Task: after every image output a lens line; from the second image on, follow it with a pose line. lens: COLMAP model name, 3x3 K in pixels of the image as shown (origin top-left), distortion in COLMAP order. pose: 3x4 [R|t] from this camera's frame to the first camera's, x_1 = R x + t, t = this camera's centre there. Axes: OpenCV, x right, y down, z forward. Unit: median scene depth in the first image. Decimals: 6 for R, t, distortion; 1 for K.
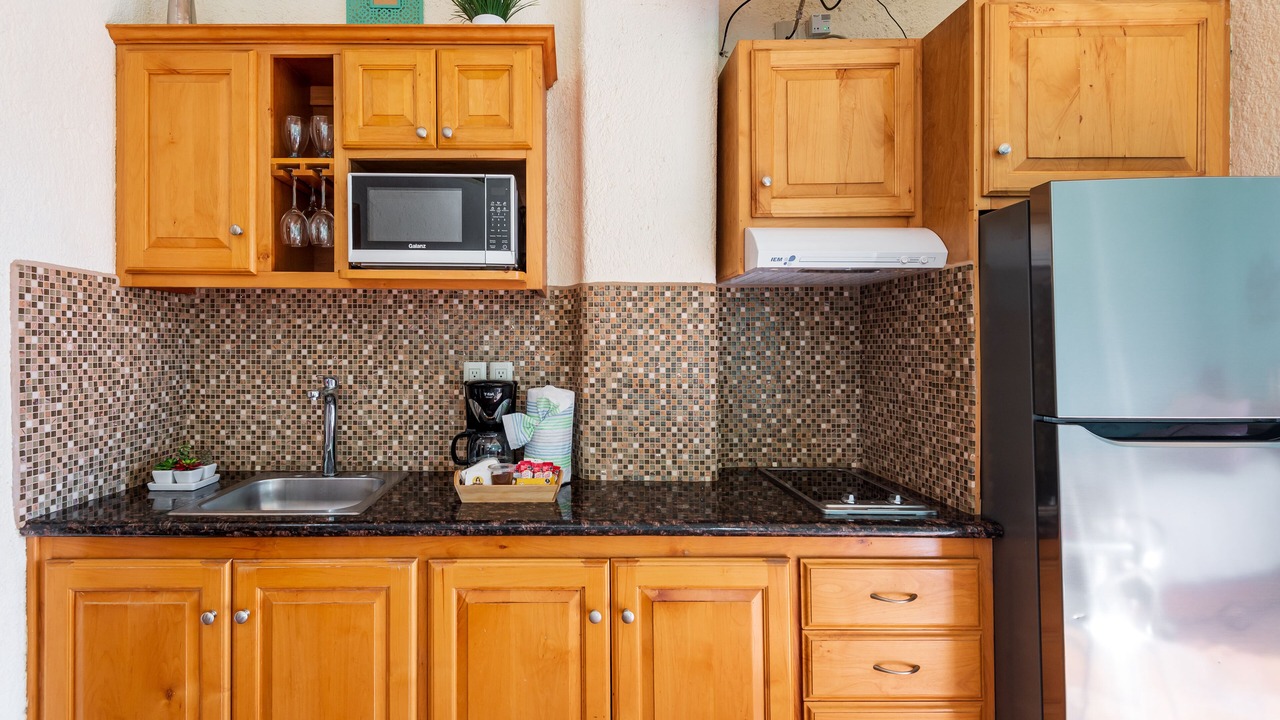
lens RADIAL K [[616.2, 0, 581.1], [0, 616.2, 345.5], [0, 0, 1]] dist [0.023684, -0.012954]
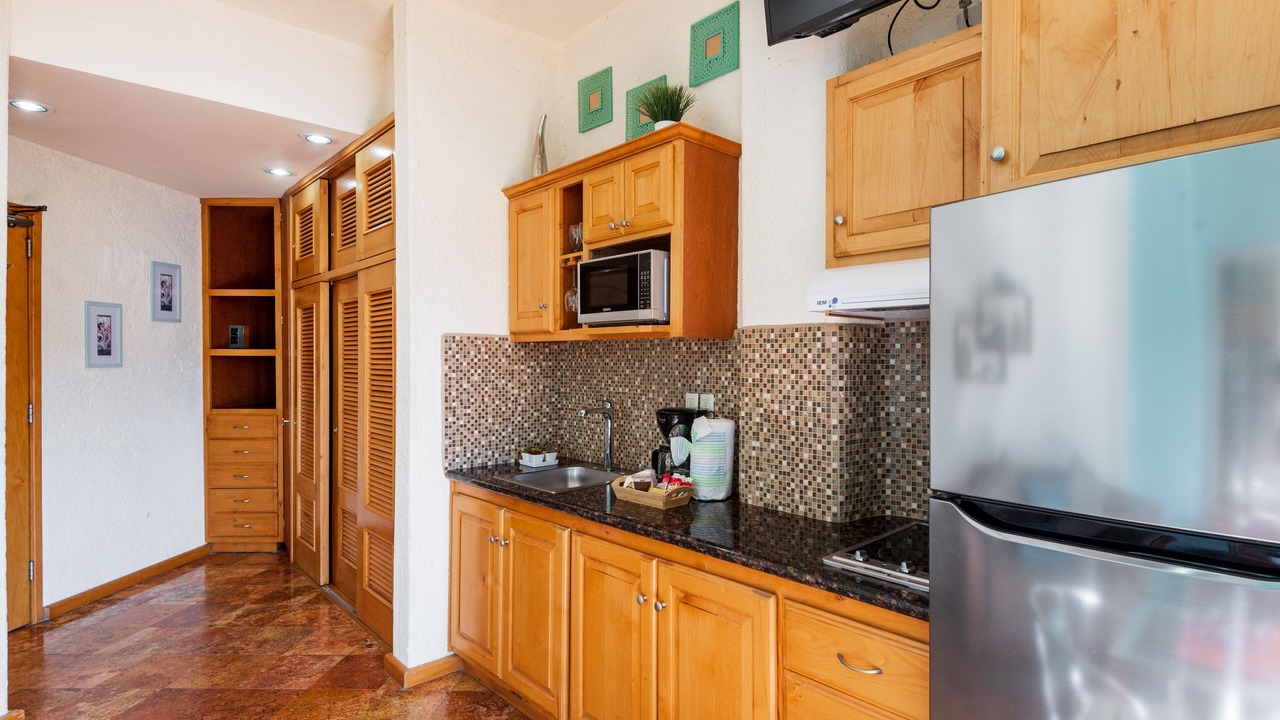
lens RADIAL K [[659.4, 0, 710.0], [0, 659.4, 362.6], [0, 0, 1]] dist [0.027171, -0.000322]
pose [[0.701132, 0.002955, -0.713025, 0.835417], [-0.000470, 0.999993, 0.003682, -0.041519], [0.713031, -0.002247, 0.701129, 0.112321]]
